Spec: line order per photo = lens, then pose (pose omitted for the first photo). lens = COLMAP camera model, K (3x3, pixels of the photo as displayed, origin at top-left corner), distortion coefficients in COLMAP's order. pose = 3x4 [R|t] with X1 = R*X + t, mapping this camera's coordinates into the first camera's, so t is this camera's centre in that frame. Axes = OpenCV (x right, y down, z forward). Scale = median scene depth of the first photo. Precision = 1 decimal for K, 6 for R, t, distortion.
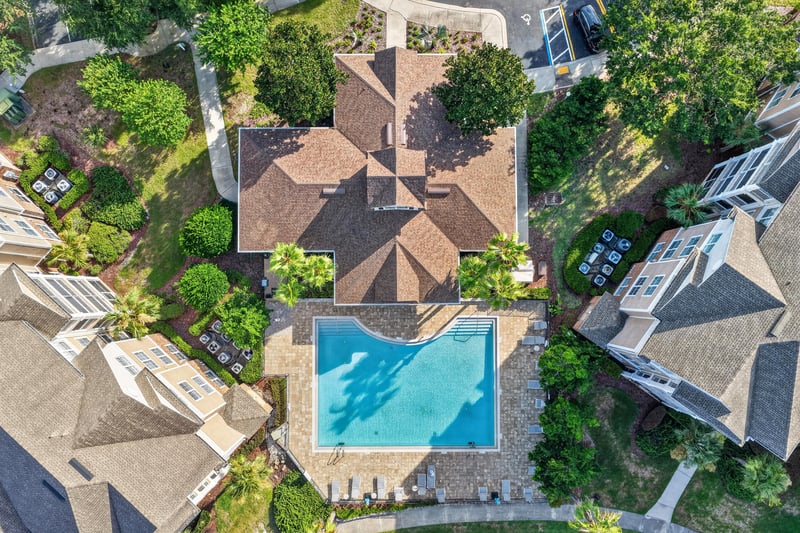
lens RADIAL K [[665.2, 0, 400.0], [0, 665.2, 266.5], [0, 0, 1]] dist [-0.003128, 0.007908]
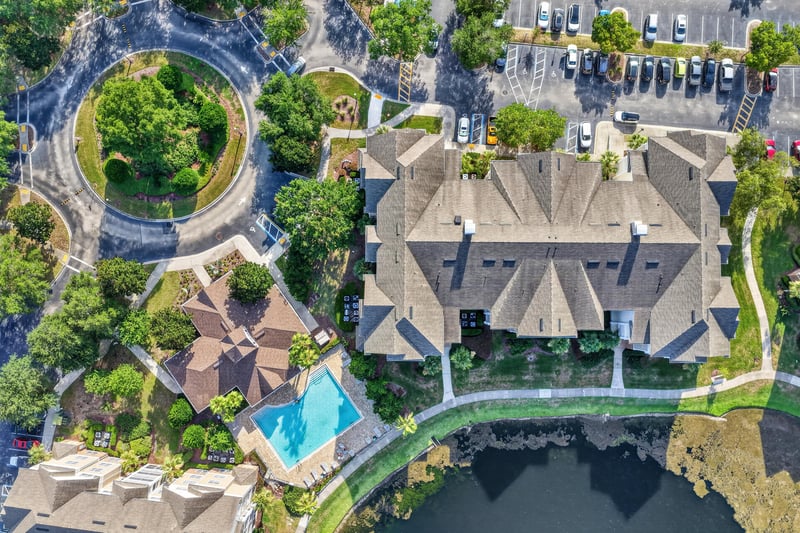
lens RADIAL K [[665.2, 0, 400.0], [0, 665.2, 266.5], [0, 0, 1]] dist [-0.003128, 0.007908]
pose [[0.818512, -0.574045, 0.022573, 0.457634], [0.574146, 0.818749, 0.002379, -0.038416], [-0.019847, 0.011013, 0.999742, -1.013542]]
